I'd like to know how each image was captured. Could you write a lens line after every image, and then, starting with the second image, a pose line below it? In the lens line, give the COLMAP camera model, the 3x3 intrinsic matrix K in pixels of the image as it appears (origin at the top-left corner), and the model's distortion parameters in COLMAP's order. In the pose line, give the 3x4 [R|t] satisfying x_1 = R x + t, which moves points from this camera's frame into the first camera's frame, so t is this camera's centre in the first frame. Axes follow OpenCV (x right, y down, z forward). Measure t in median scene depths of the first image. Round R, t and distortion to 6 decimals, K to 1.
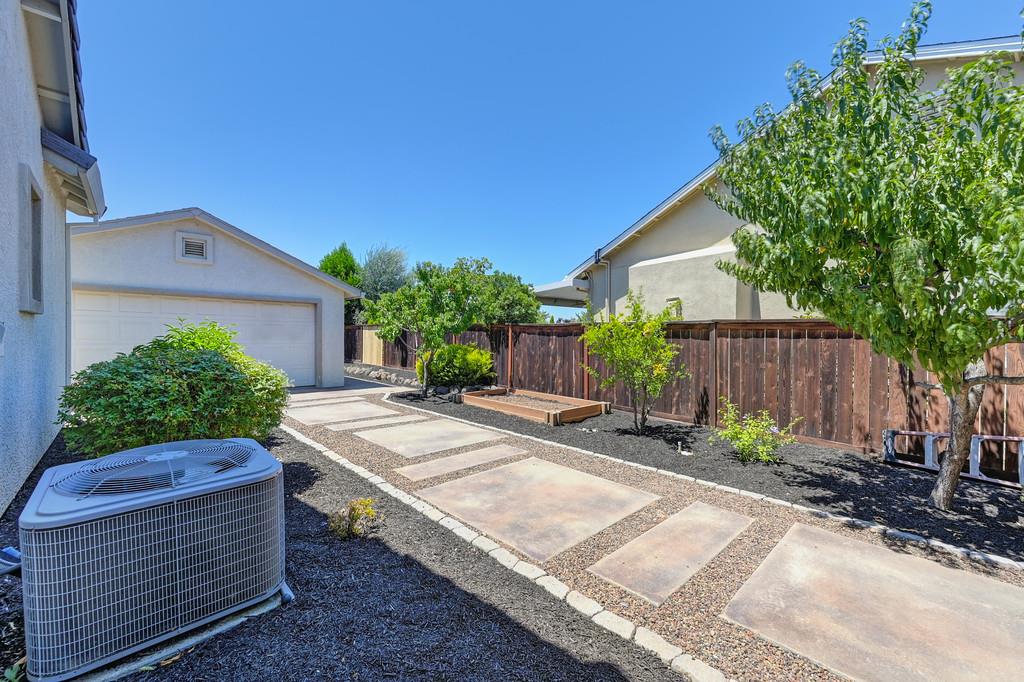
lens RADIAL K [[403.6, 0, 513.4], [0, 403.6, 339.7], [0, 0, 1]] dist [-0.006825, 0.000150]
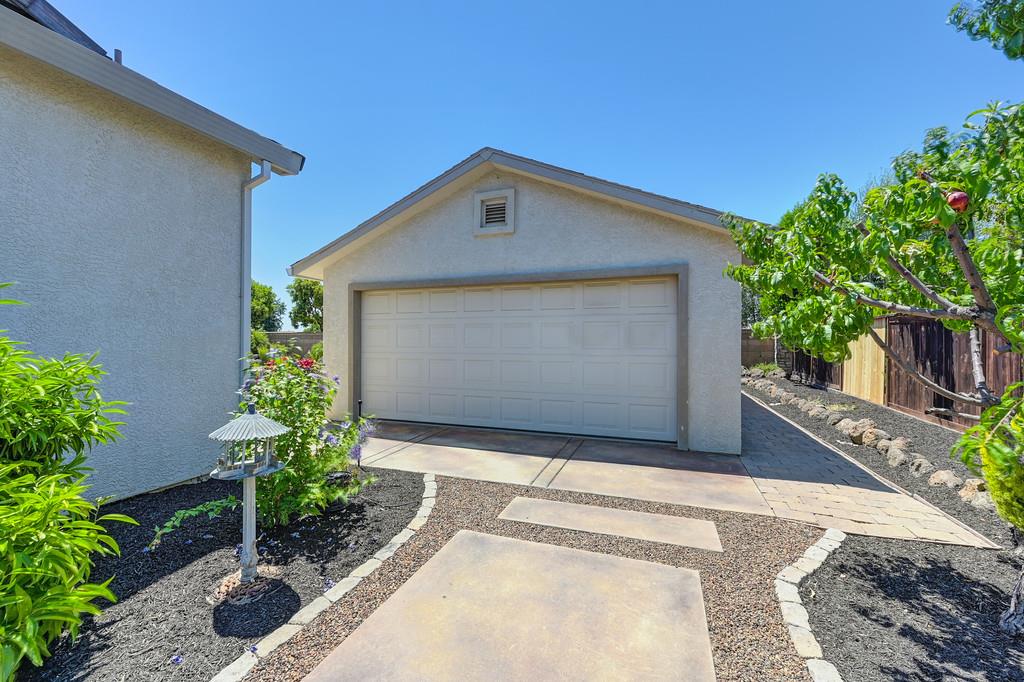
lens RADIAL K [[403.6, 0, 517.2], [0, 403.6, 340.8], [0, 0, 1]] dist [-0.006825, 0.000150]
pose [[0.447134, -0.005929, -0.894447, -0.165984], [-0.004464, 0.999951, -0.008860, -0.005474], [0.894456, 0.007955, 0.447086, 0.711713]]
